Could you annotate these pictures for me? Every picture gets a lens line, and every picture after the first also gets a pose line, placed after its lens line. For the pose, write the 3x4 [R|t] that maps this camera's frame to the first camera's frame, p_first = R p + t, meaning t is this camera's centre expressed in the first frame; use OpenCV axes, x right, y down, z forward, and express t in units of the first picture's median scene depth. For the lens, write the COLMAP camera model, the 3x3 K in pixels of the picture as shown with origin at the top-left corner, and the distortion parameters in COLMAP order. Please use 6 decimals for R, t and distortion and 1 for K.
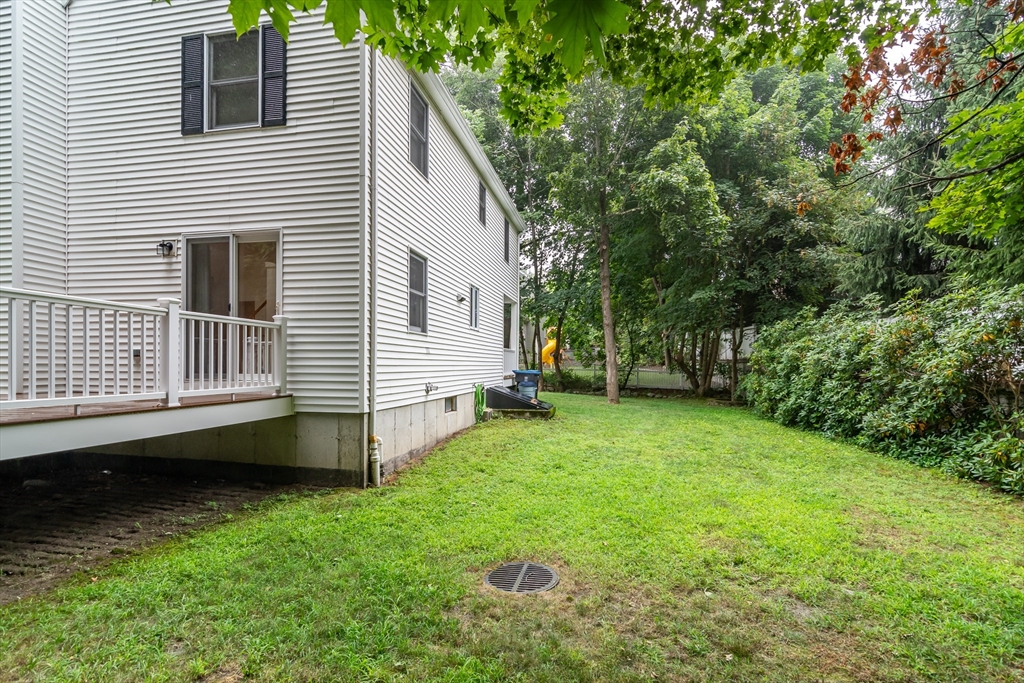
lens RADIAL K [[490.0, 0, 511.0], [0, 490.0, 357.8], [0, 0, 1]] dist [-0.000148, 0.000063]
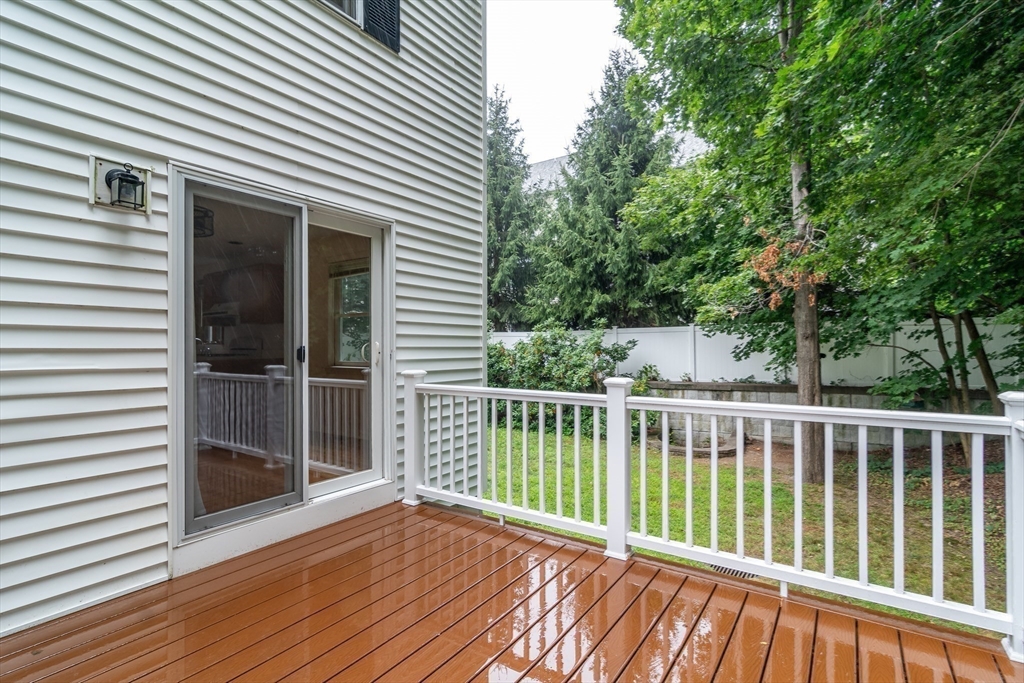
lens RADIAL K [[494.3, 0, 513.7], [0, 494.3, 346.6], [0, 0, 1]] dist [-0.000153, -0.000118]
pose [[0.396334, -0.000299, 0.918107, -0.854313], [-0.000387, 1.000000, 0.000492, -0.099791], [-0.918106, -0.000550, 0.396333, 0.554110]]
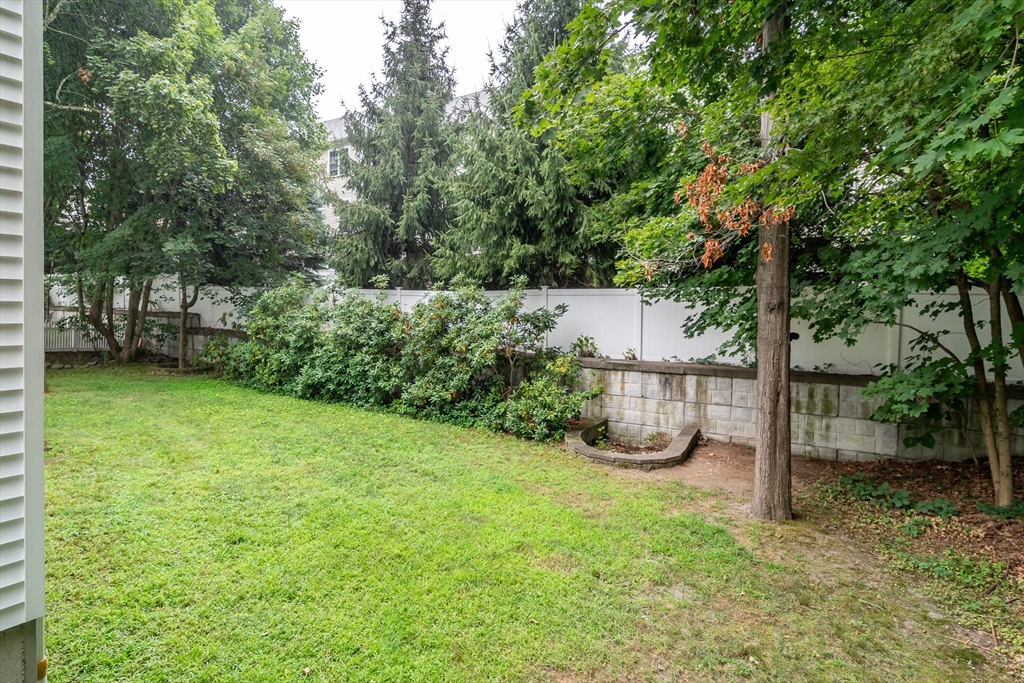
lens RADIAL K [[496.7, 0, 513.9], [0, 496.7, 323.6], [0, 0, 1]] dist [-0.003420, -0.000241]
pose [[0.407808, -0.027183, 0.912663, -0.344548], [-0.024275, 0.998881, 0.040598, -0.123865], [-0.912745, -0.038711, 0.406691, 0.416941]]
